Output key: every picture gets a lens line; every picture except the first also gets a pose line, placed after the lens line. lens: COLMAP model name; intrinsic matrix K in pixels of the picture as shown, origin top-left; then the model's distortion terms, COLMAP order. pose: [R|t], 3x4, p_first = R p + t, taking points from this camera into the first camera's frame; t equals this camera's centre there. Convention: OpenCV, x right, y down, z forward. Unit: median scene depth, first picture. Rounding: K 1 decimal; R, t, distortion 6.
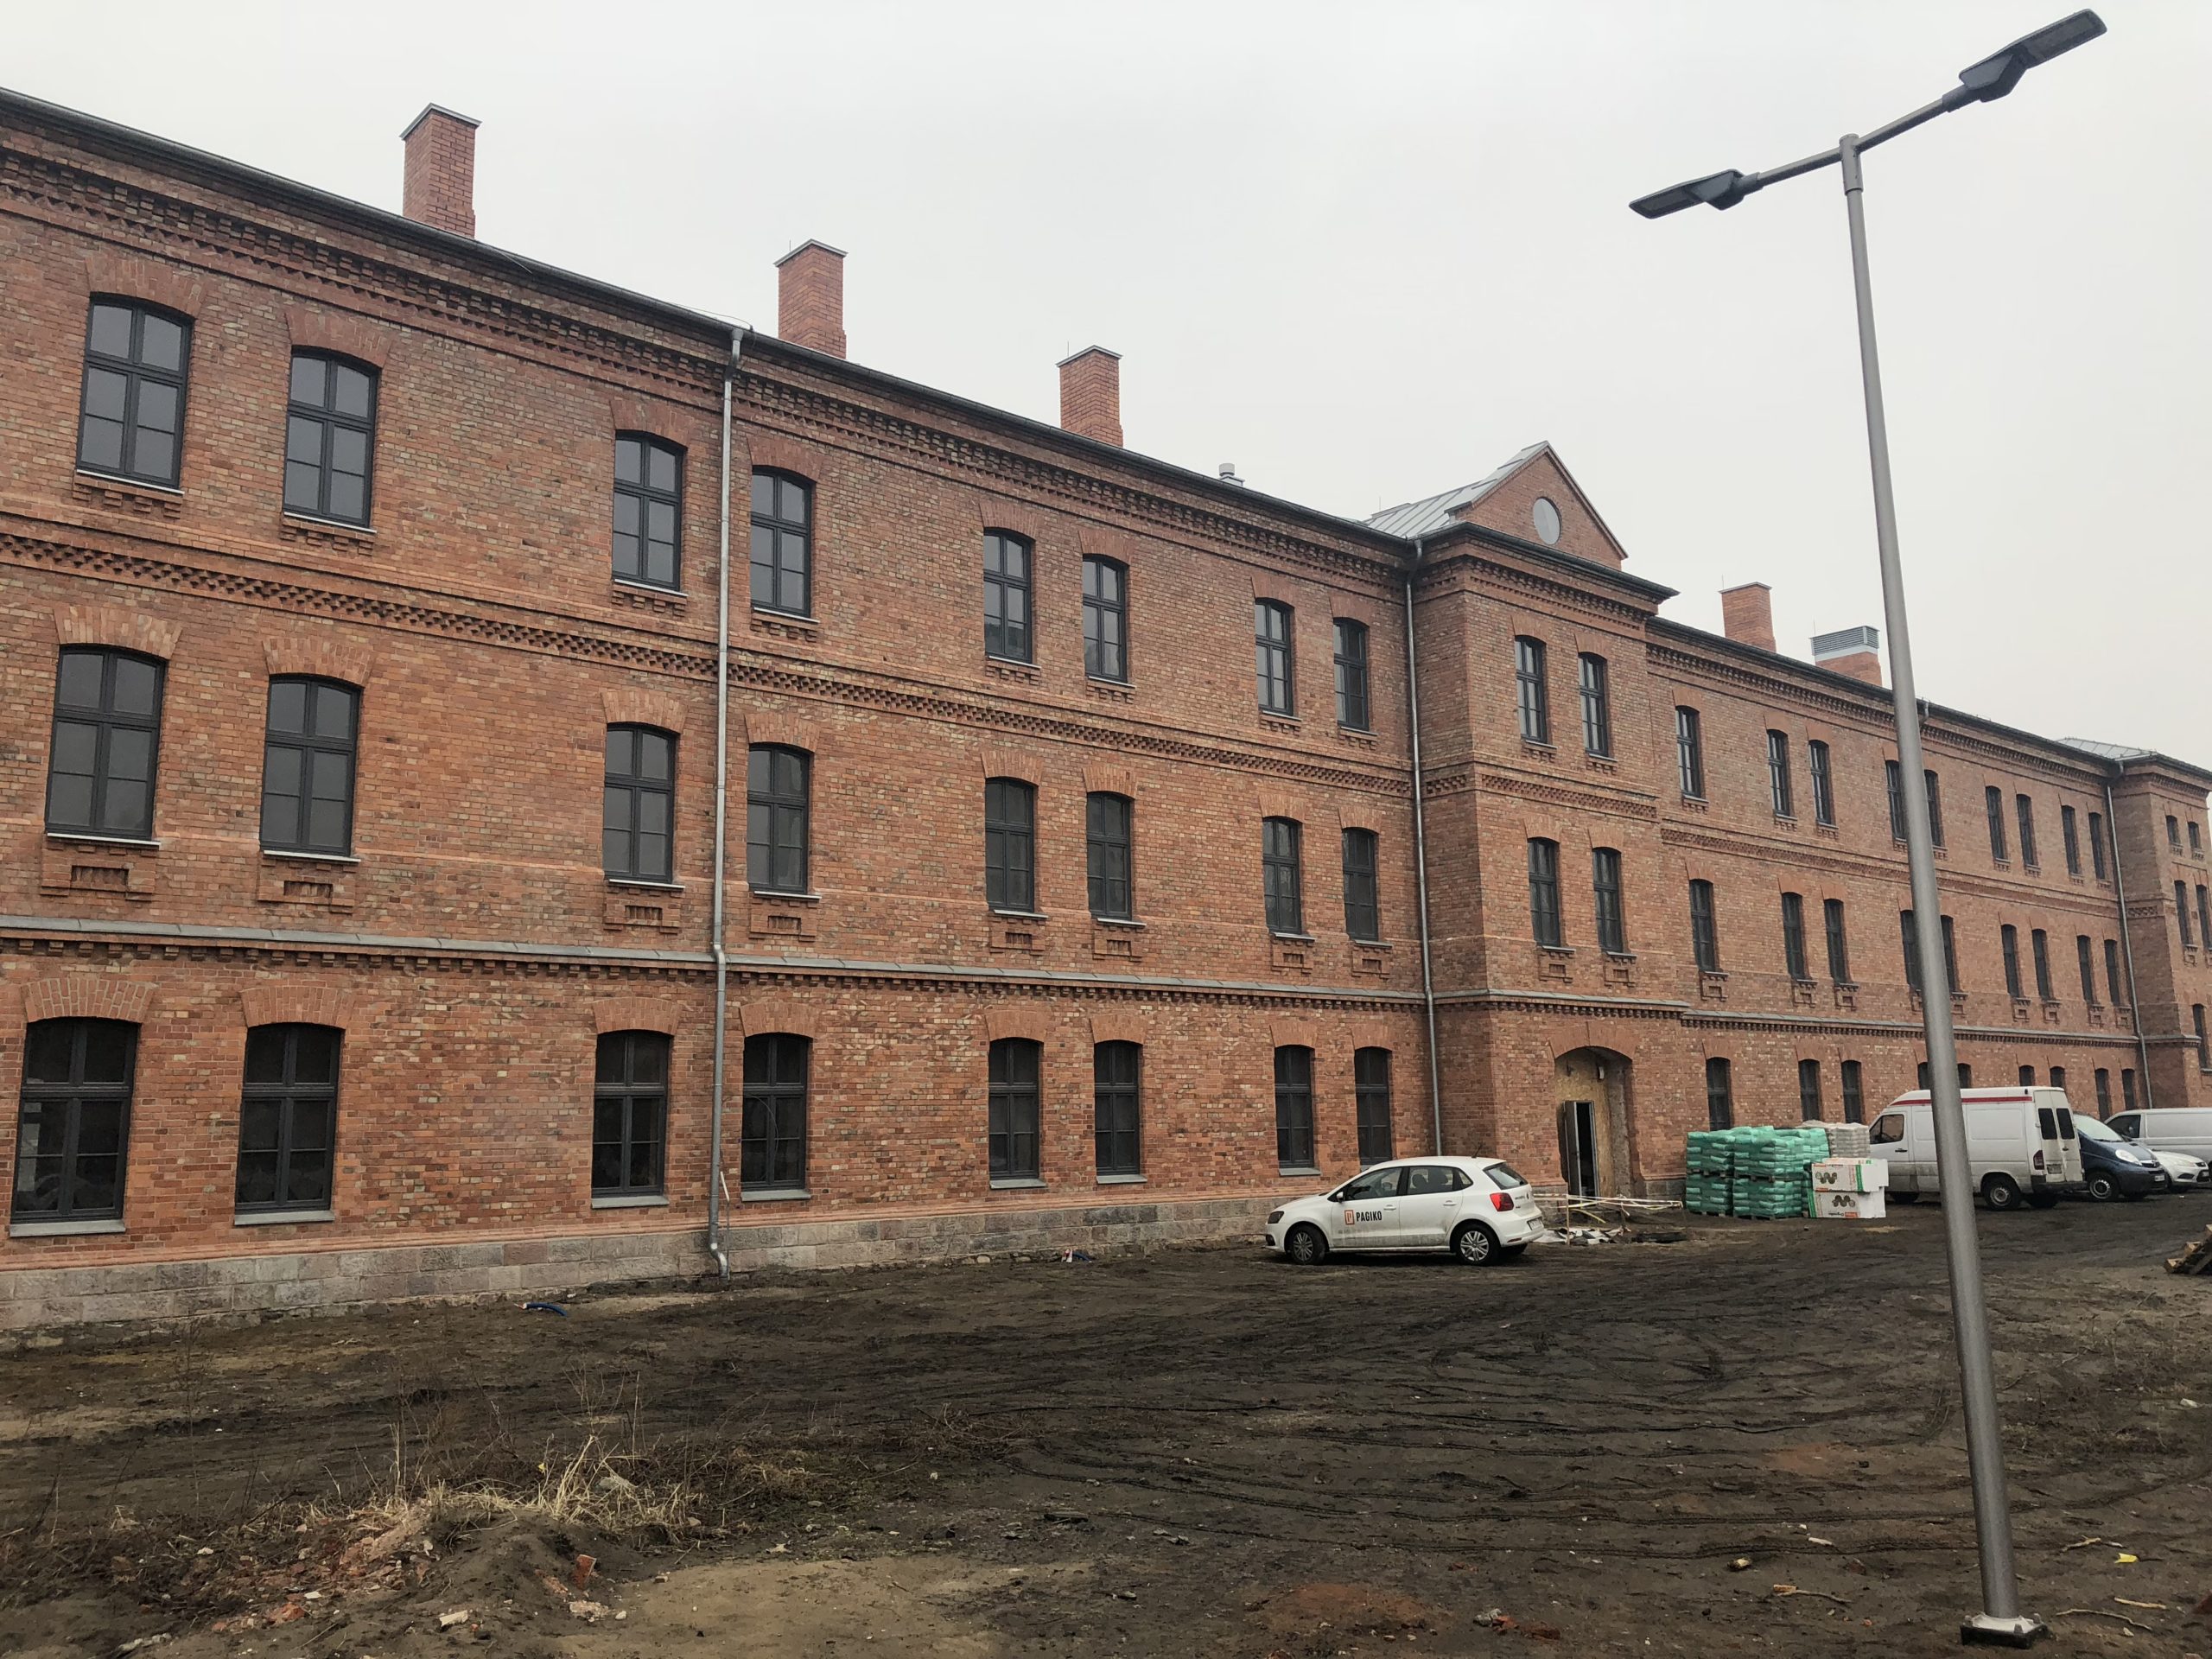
lens RADIAL K [[1844.4, 0, 1107.7], [0, 1844.4, 819.6], [0, 0, 1]] dist [0.047940, -0.051915]
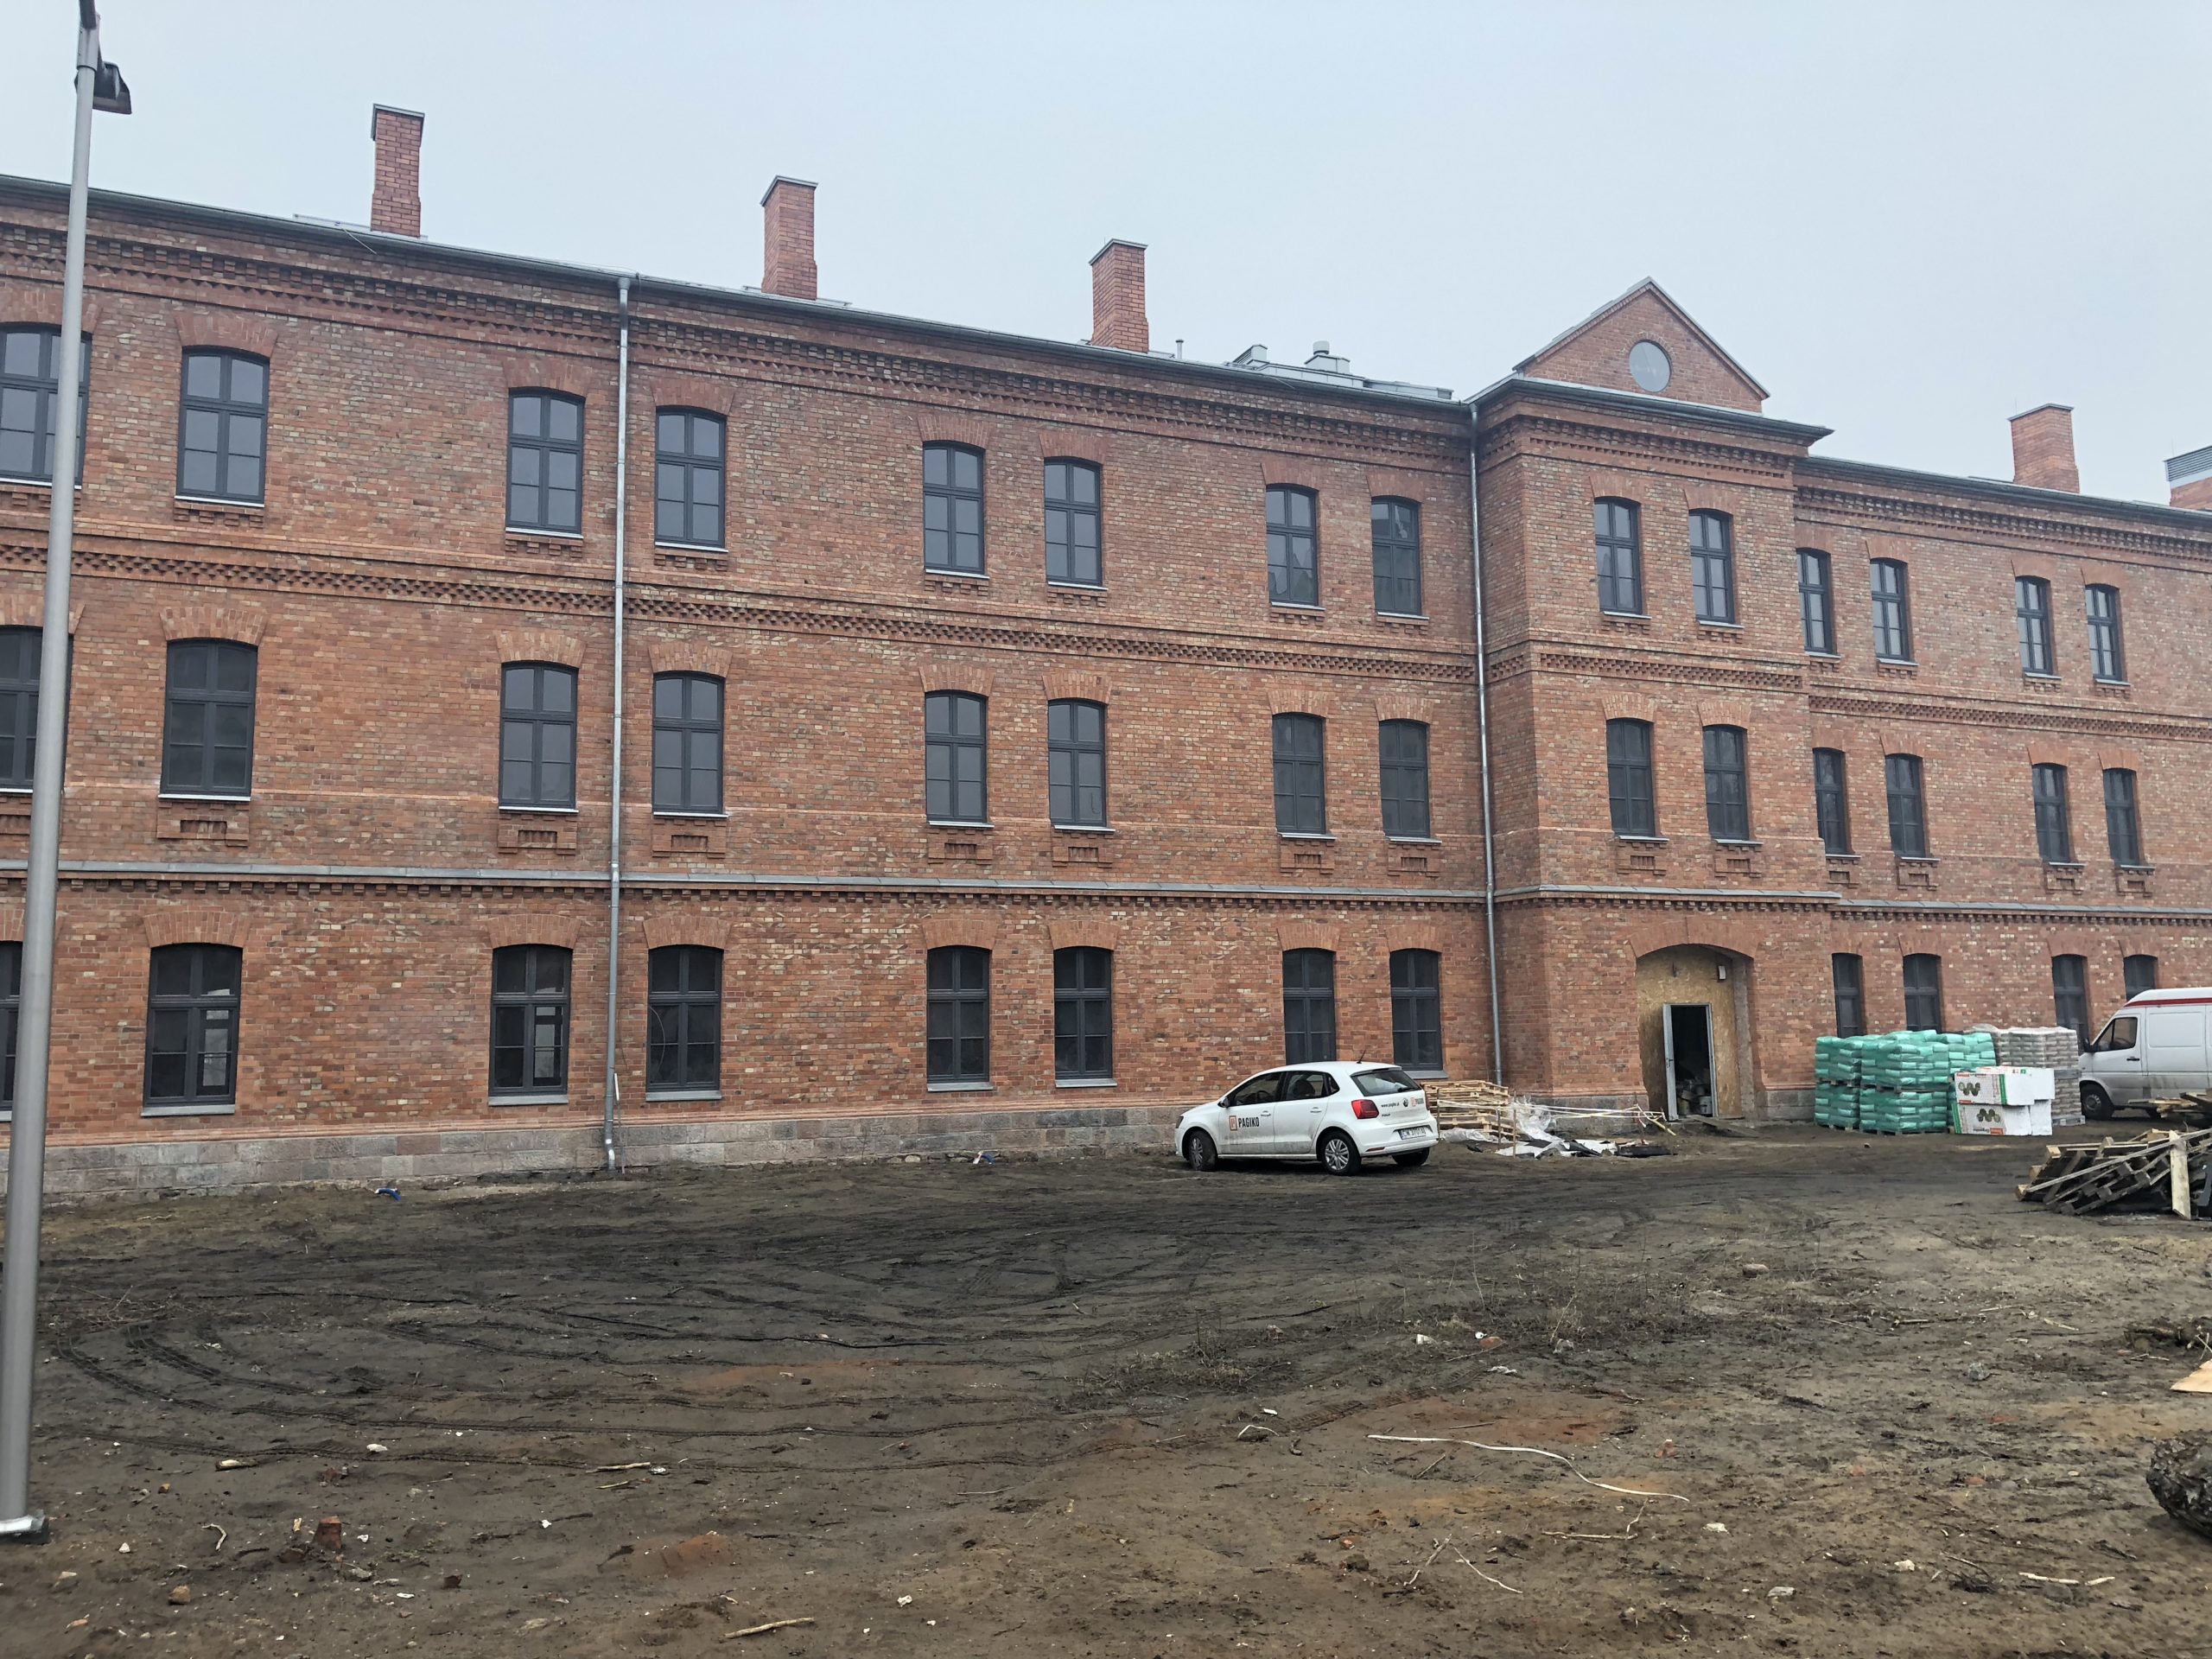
lens RADIAL K [[1844.4, 0, 1093.6], [0, 1844.4, 828.0], [0, 0, 1]] dist [0.047940, -0.051915]
pose [[0.951268, -0.035412, -0.306325, 0.350827], [0.051768, 0.997625, 0.045433, 0.011661], [0.303988, -0.059077, 0.950842, 0.061425]]
